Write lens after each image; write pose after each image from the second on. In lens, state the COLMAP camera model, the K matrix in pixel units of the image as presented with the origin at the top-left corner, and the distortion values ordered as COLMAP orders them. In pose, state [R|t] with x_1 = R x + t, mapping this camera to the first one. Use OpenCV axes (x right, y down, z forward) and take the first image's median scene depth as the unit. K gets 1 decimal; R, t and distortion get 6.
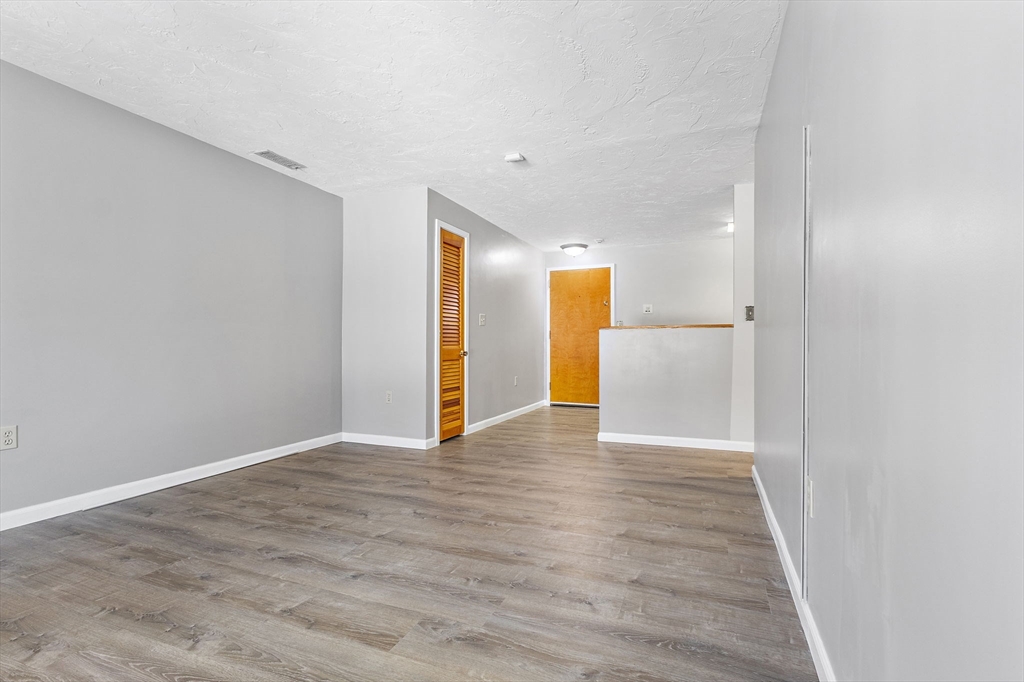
lens RADIAL K [[483.4, 0, 510.7], [0, 483.4, 341.7], [0, 0, 1]] dist [0.003241, -0.000254]
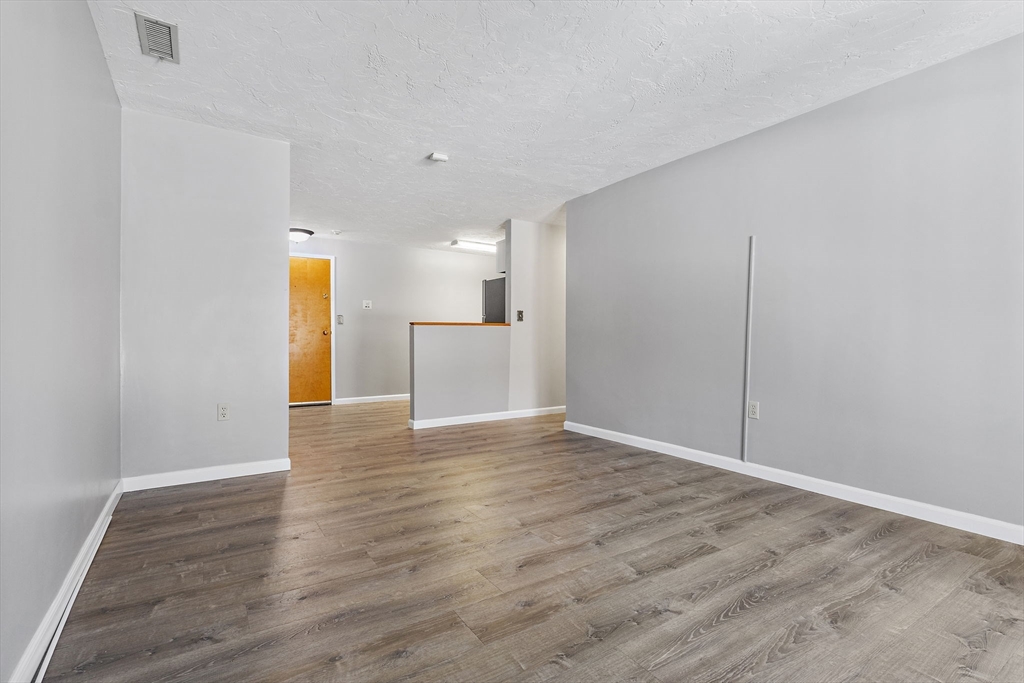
lens RADIAL K [[483.4, 0, 509.5], [0, 483.4, 339.0], [0, 0, 1]] dist [0.003241, -0.000254]
pose [[0.569571, -0.002670, 0.821938, -1.117385], [-0.003619, 0.999977, 0.005756, -0.001893], [-0.821934, -0.006253, 0.569548, 0.428489]]
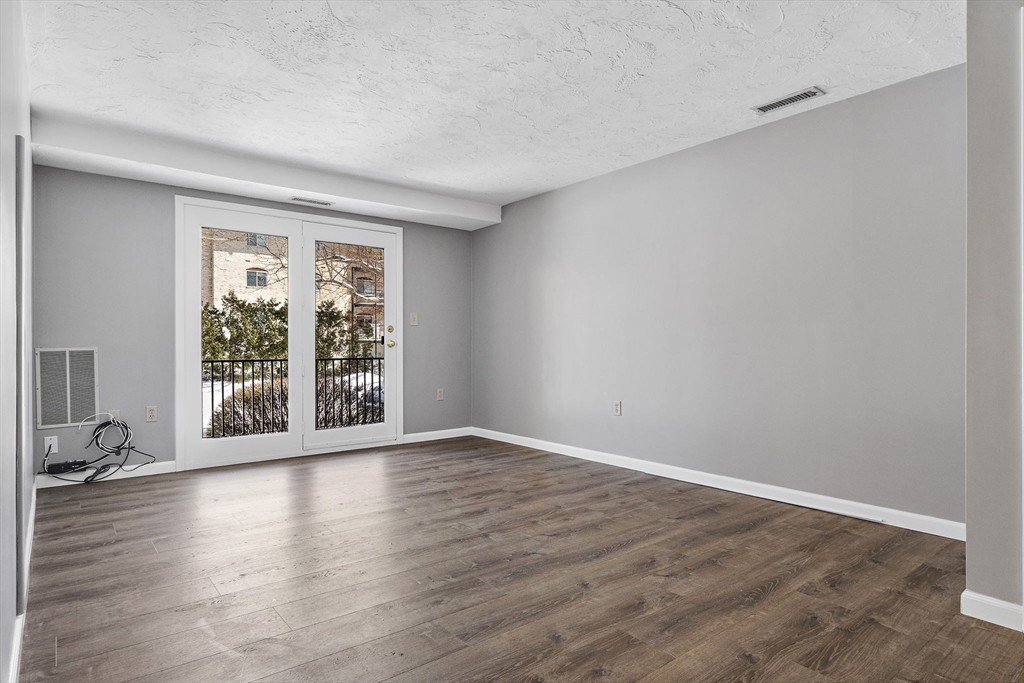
lens RADIAL K [[562.5, 0, 509.3], [0, 562.5, 347.5], [0, 0, 1]] dist [0.003158, 0.000598]
pose [[-0.481217, 0.000187, -0.876601, 0.746005], [0.002606, 0.999996, -0.001217, 0.001909], [0.876598, -0.002870, -0.481216, 1.593620]]
